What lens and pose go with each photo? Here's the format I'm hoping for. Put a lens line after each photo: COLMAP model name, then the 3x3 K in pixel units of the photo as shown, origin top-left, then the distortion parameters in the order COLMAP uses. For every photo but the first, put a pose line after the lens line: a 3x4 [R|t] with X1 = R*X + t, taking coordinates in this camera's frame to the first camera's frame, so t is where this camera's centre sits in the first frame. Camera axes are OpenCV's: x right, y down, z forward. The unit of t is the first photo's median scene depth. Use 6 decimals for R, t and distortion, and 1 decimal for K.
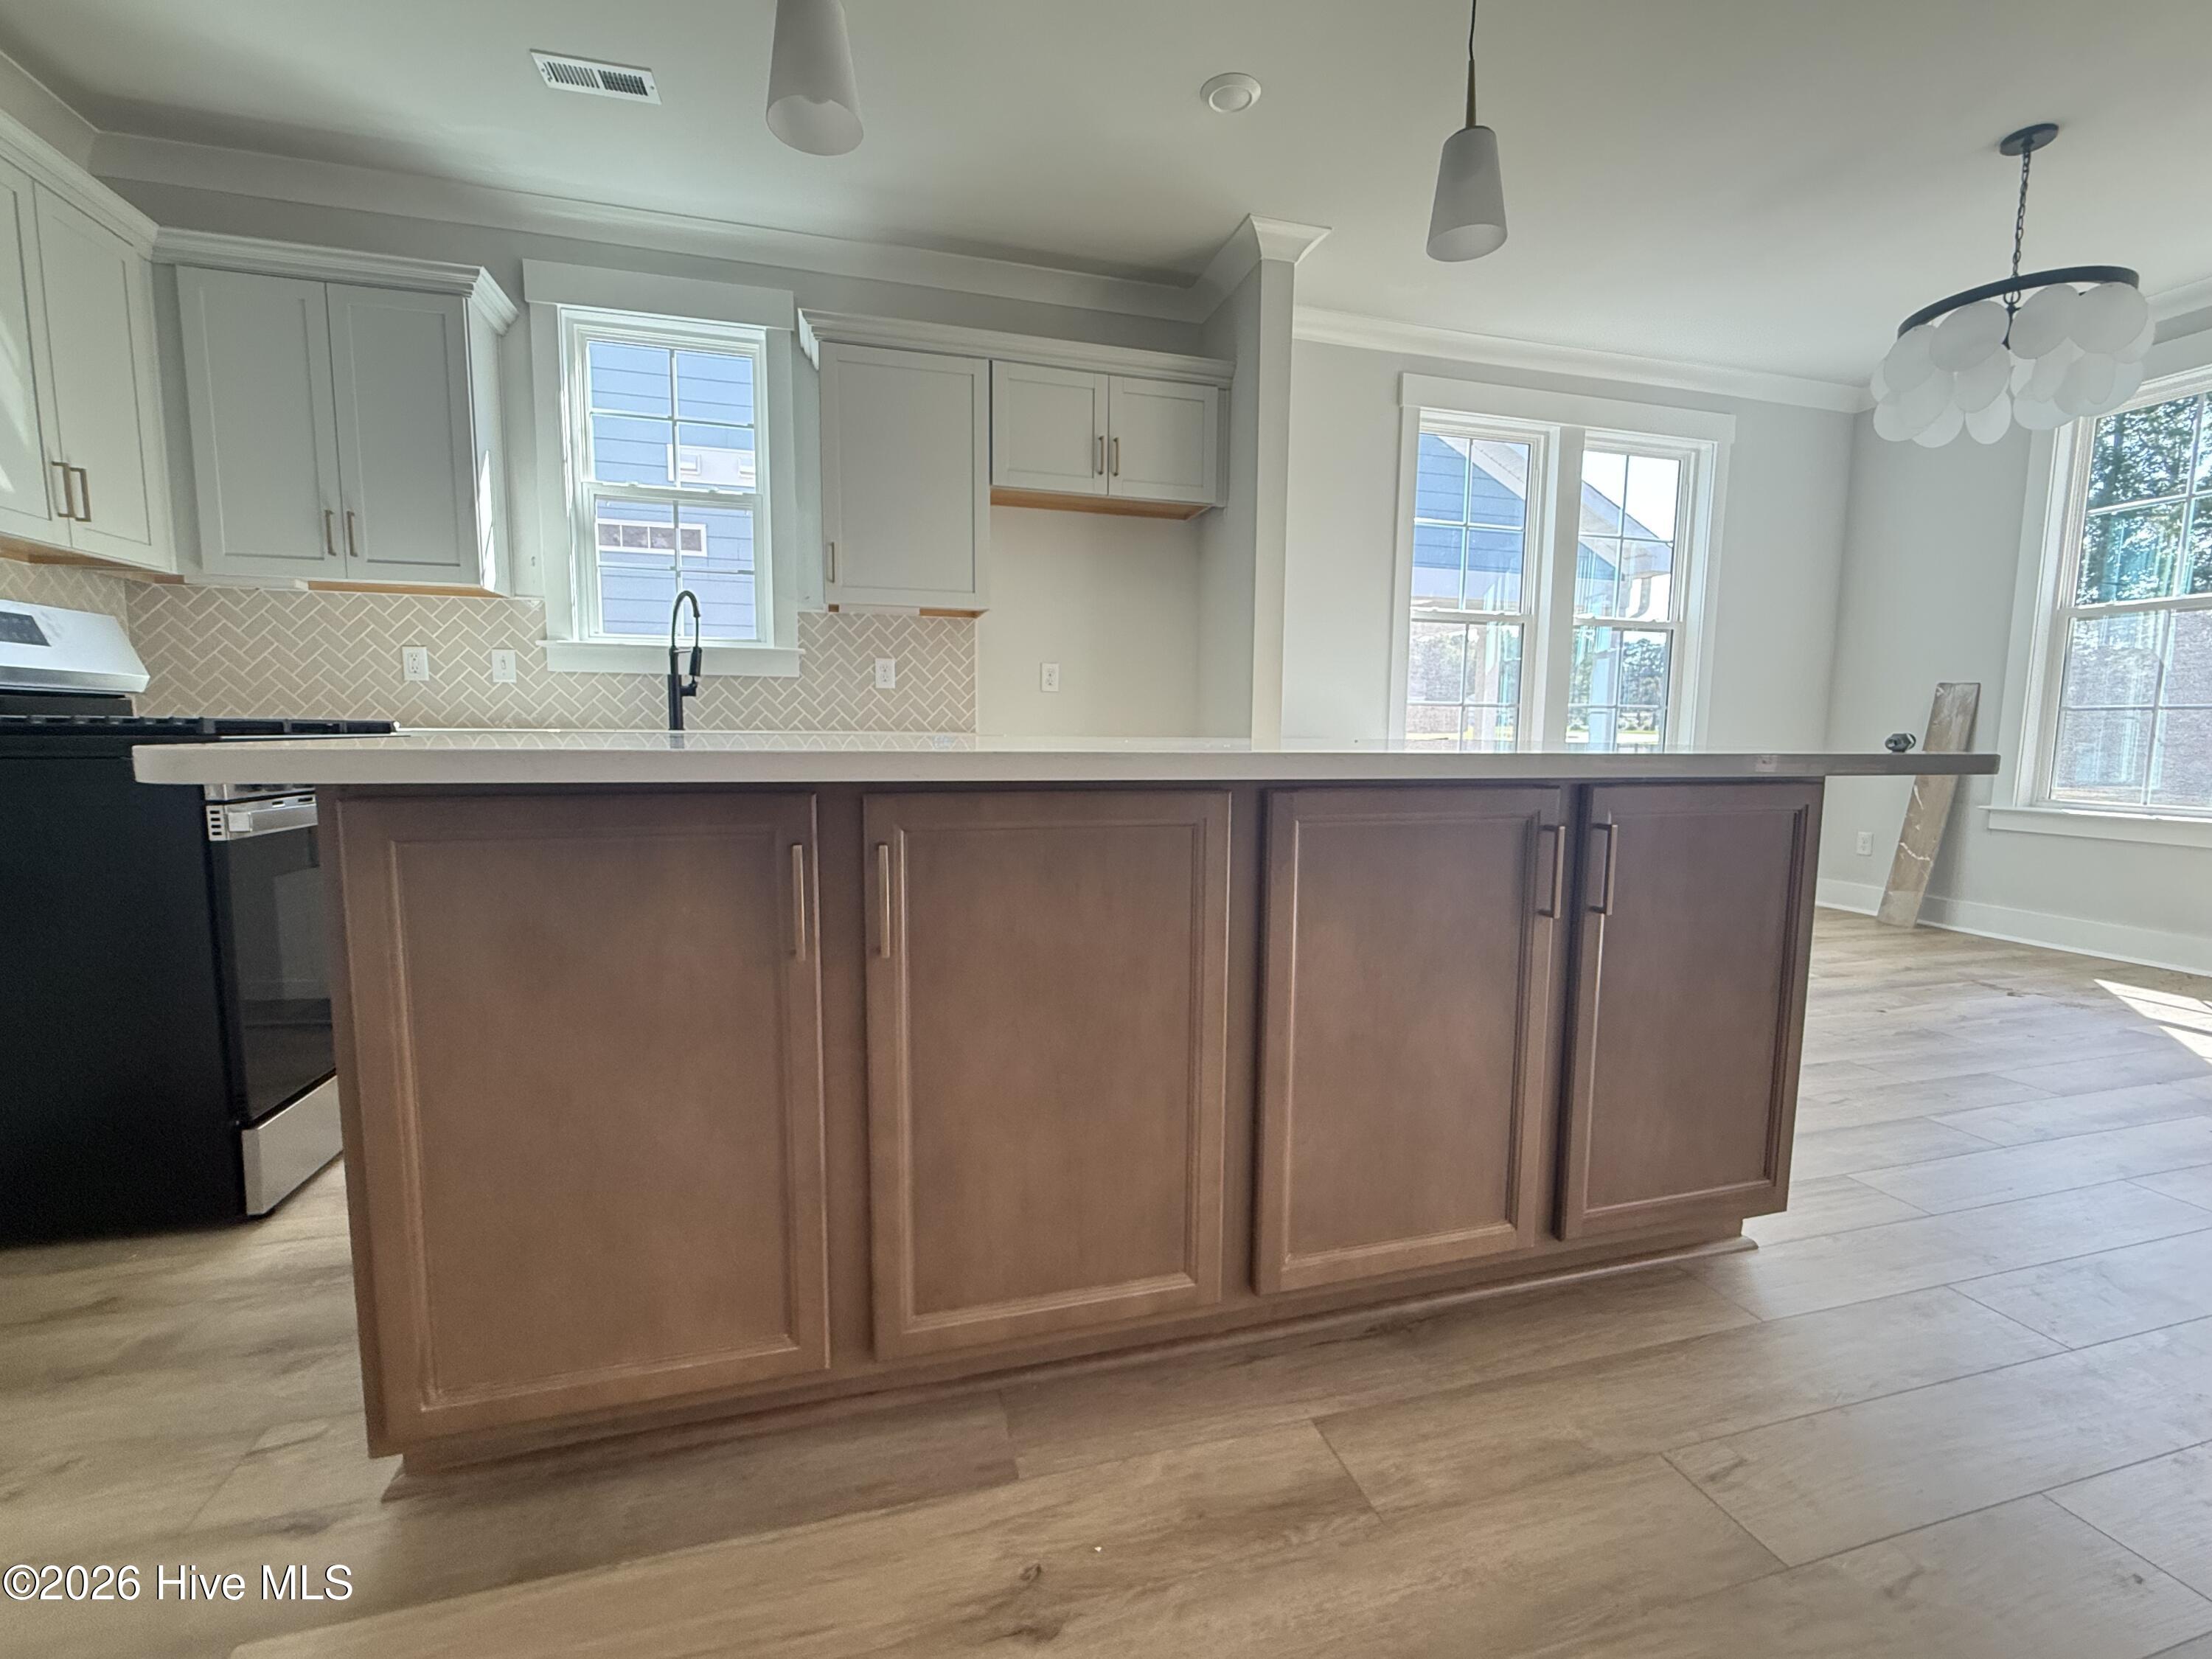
lens RADIAL K [[949.0, 0, 1104.6], [0, 949.0, 829.8], [0, 0, 1]] dist [0.000566, -0.000662]
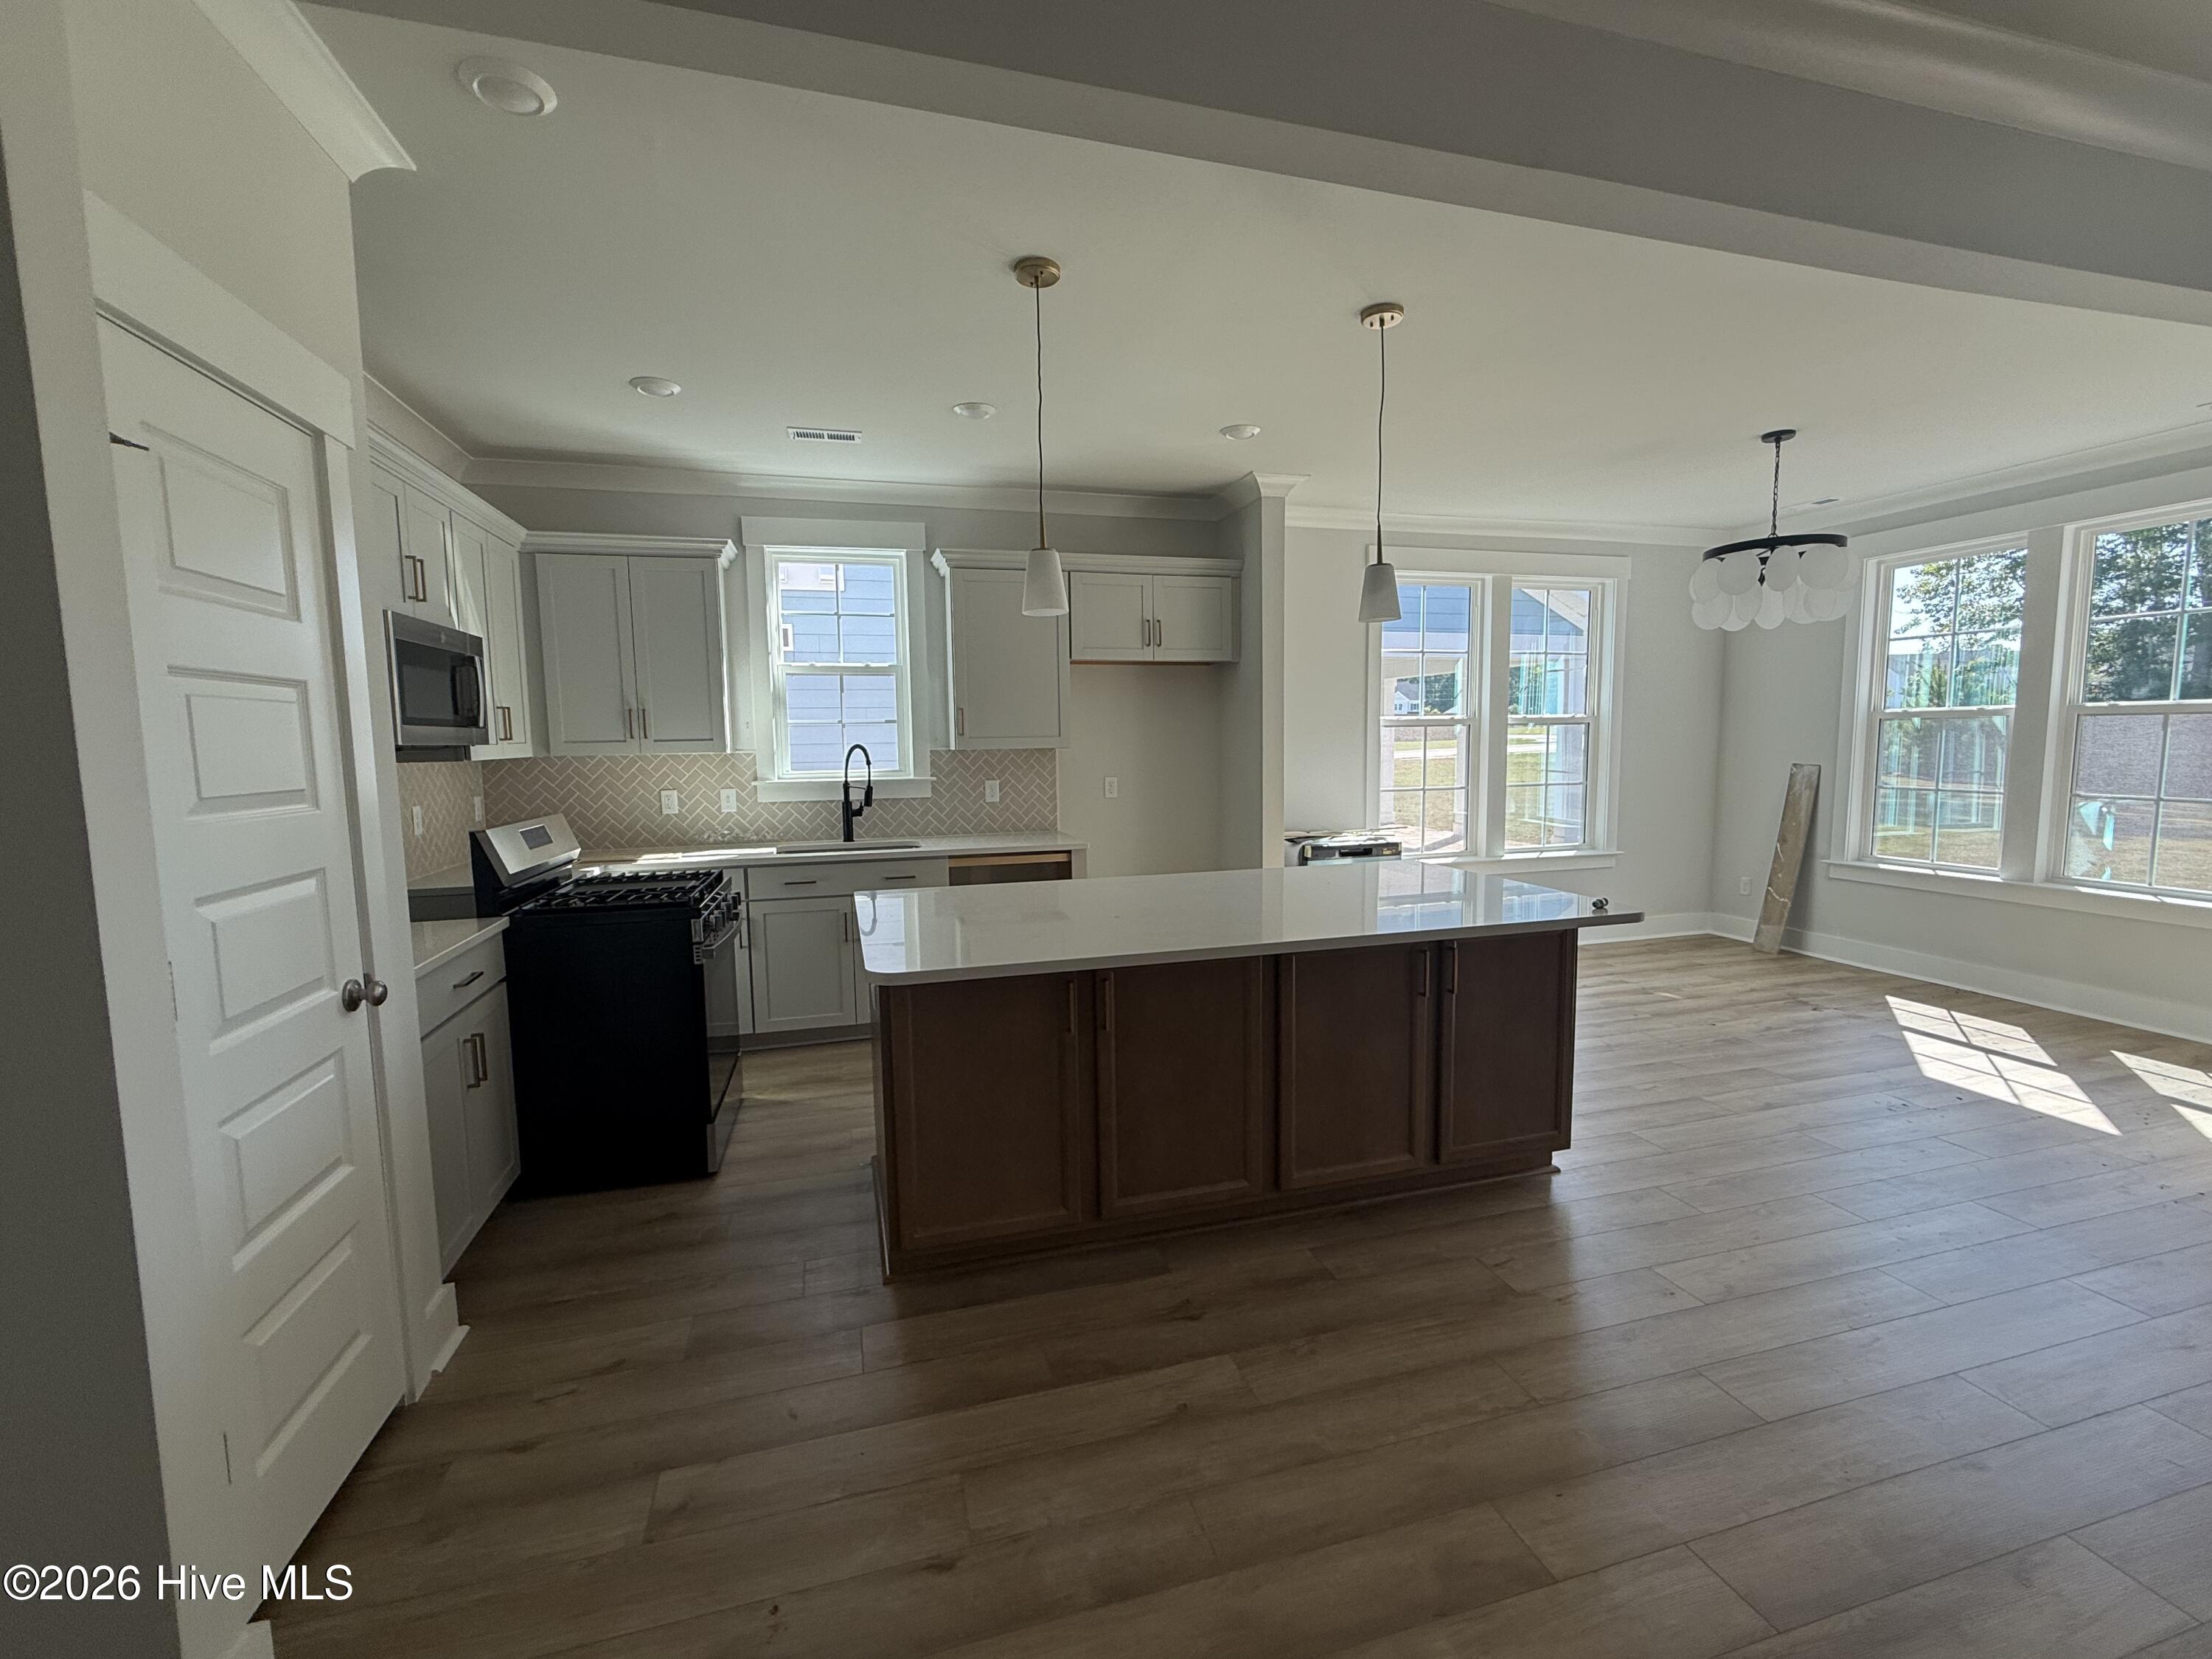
lens RADIAL K [[949.0, 0, 1105.9], [0, 949.0, 830.3], [0, 0, 1]] dist [0.000566, -0.000662]
pose [[0.999710, -0.023905, -0.002775, -0.073207], [0.023884, 0.999687, -0.007396, -0.105603], [0.002951, 0.007327, 0.999969, -0.403619]]
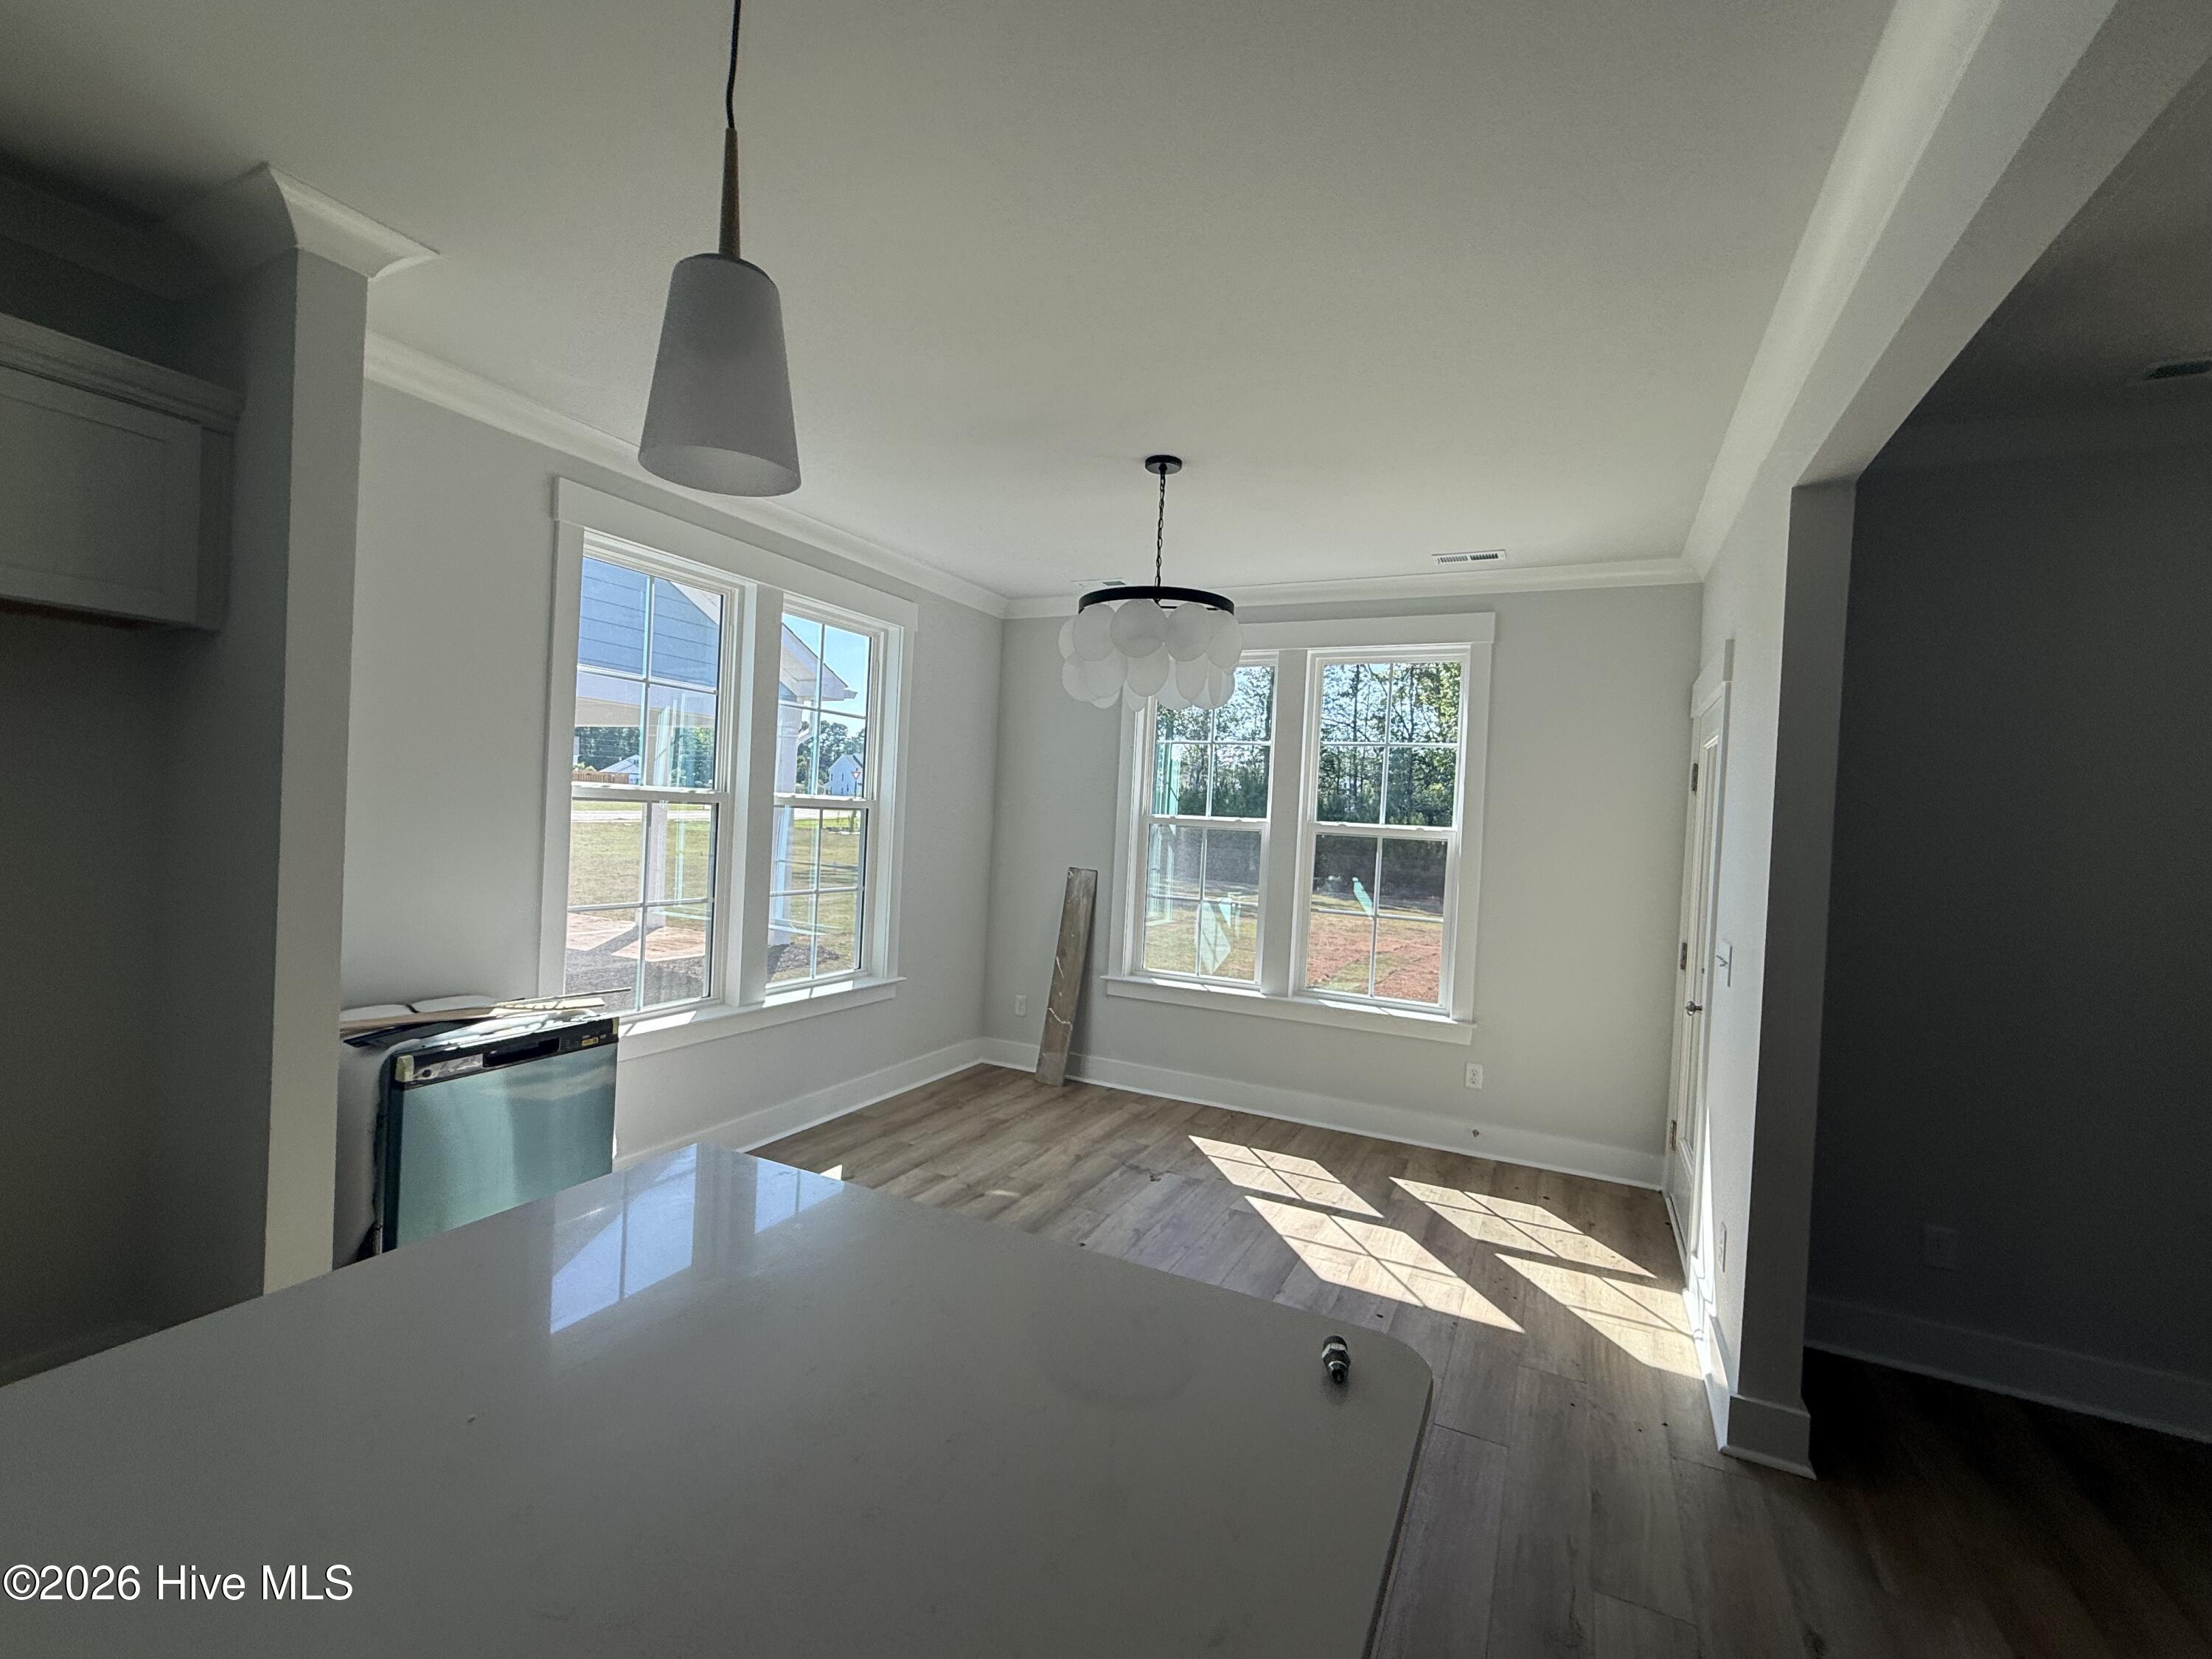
lens RADIAL K [[949.0, 0, 1108.1], [0, 949.0, 828.3], [0, 0, 1]] dist [0.000566, -0.000662]
pose [[0.672867, 0.013322, 0.739644, 0.074522], [0.036367, 0.998033, -0.051060, -0.195294], [-0.738869, 0.061255, 0.671059, 0.257584]]
